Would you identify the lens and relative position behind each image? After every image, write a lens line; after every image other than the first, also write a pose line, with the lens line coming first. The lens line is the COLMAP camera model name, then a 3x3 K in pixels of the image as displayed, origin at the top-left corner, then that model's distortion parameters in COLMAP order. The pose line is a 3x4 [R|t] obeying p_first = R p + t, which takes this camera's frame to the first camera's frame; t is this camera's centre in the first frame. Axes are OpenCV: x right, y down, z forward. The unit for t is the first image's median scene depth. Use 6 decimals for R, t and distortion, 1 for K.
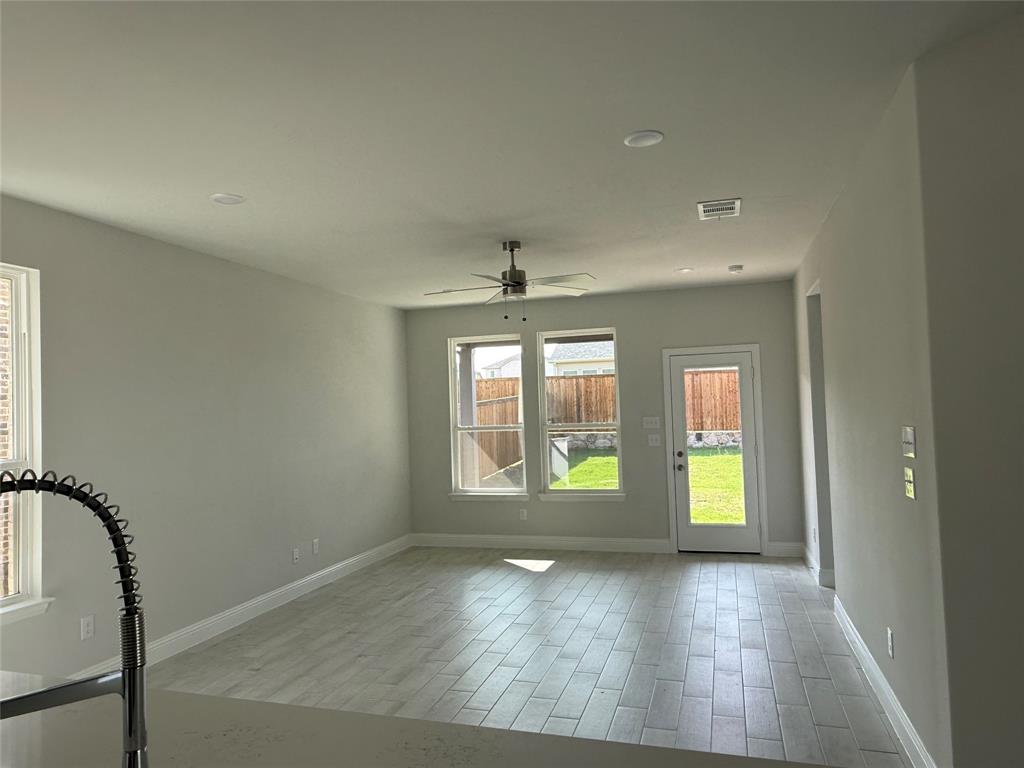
lens RADIAL K [[690.6, 0, 512.0], [0, 690.6, 384.0], [0, 0, 1]] dist [0.002093, 0.001299]
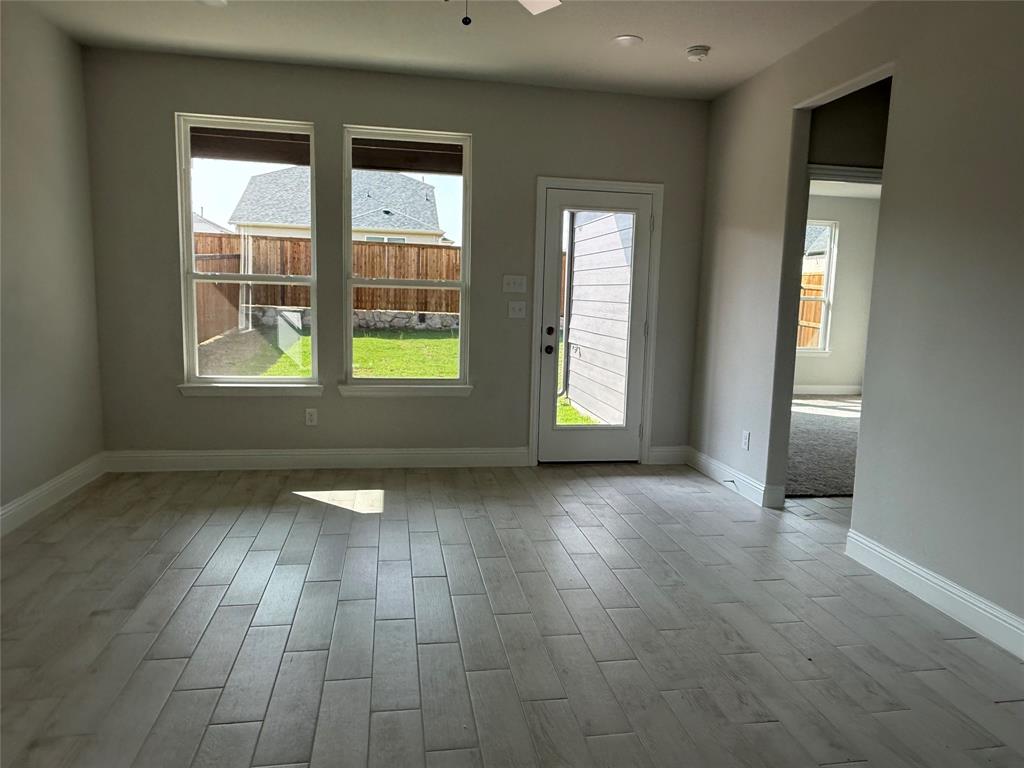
lens RADIAL K [[690.6, 0, 512.0], [0, 690.6, 384.0], [0, 0, 1]] dist [0.002093, 0.001299]
pose [[0.889933, 0.000040, 0.456092, -0.109482], [-0.076148, 0.985977, 0.148494, 0.049446], [-0.449691, -0.166880, 0.877456, 0.358310]]
